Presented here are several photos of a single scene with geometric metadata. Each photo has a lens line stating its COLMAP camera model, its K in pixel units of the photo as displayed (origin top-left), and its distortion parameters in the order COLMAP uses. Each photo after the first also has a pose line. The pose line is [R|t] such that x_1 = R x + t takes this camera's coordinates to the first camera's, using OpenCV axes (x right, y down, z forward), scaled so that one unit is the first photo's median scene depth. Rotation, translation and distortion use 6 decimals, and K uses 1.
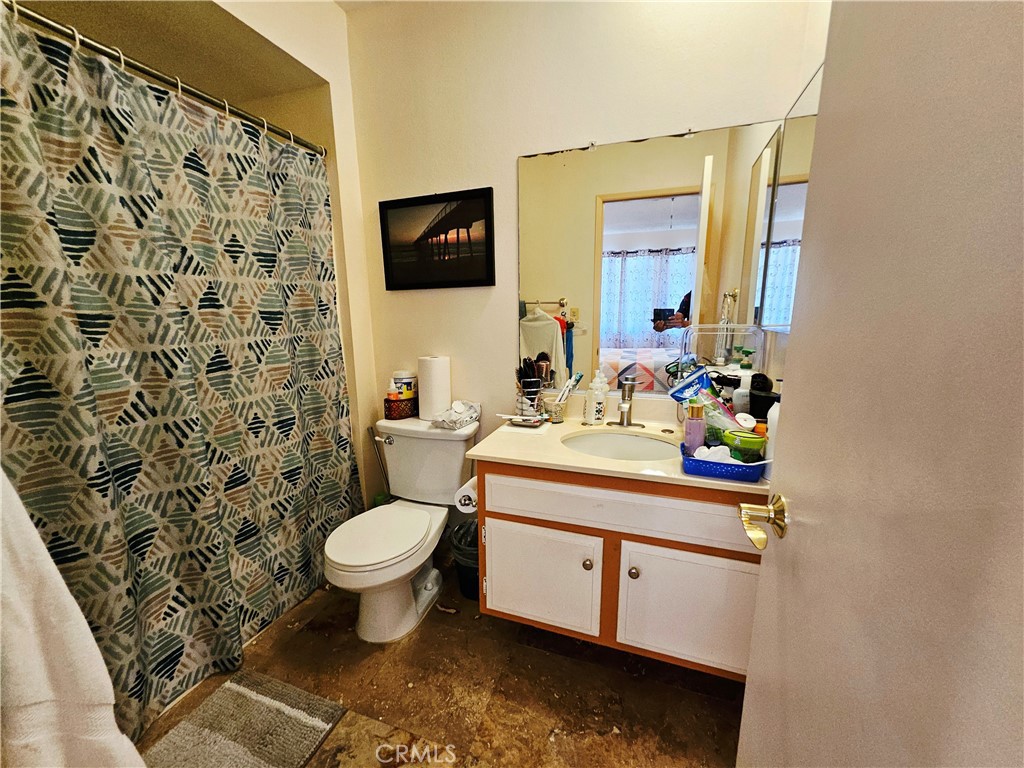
lens RADIAL K [[399.0, 0, 512.8], [0, 399.0, 388.8], [0, 0, 1]] dist [0.001195, -0.000004]
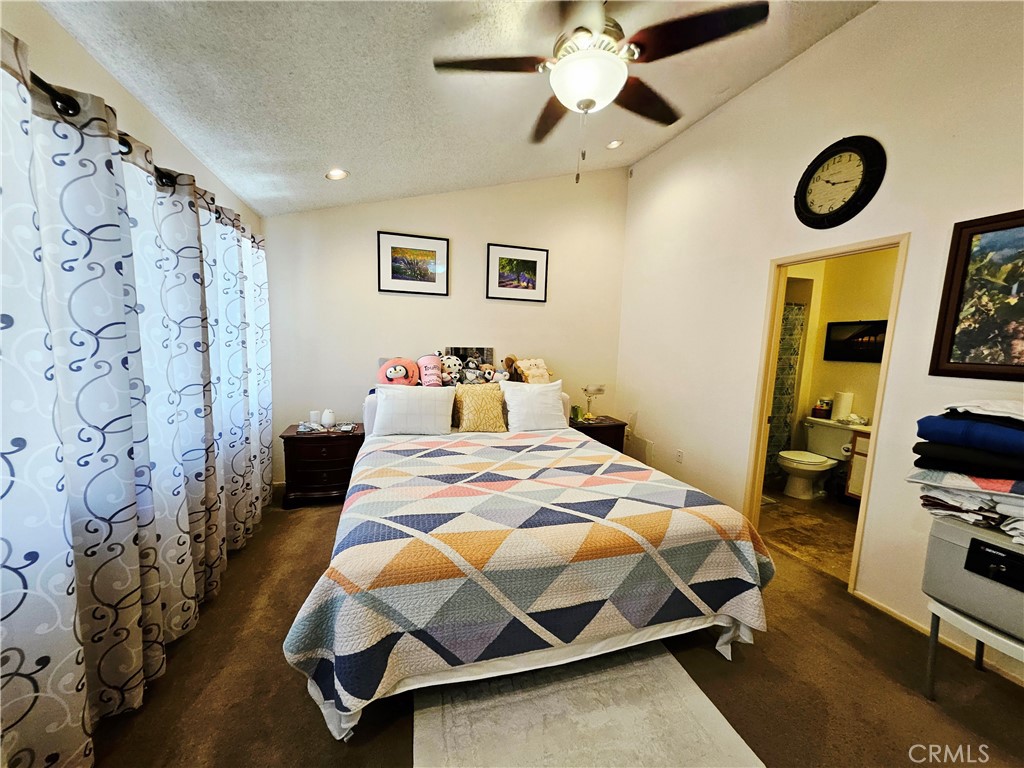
lens RADIAL K [[399.0, 0, 506.3], [0, 399.0, 393.0], [0, 0, 1]] dist [0.001195, -0.000004]
pose [[0.582819, 0.128889, -0.802315, 0.486077], [-0.196636, 0.980367, 0.014652, 0.259186], [0.788452, 0.149224, 0.596721, -1.792072]]
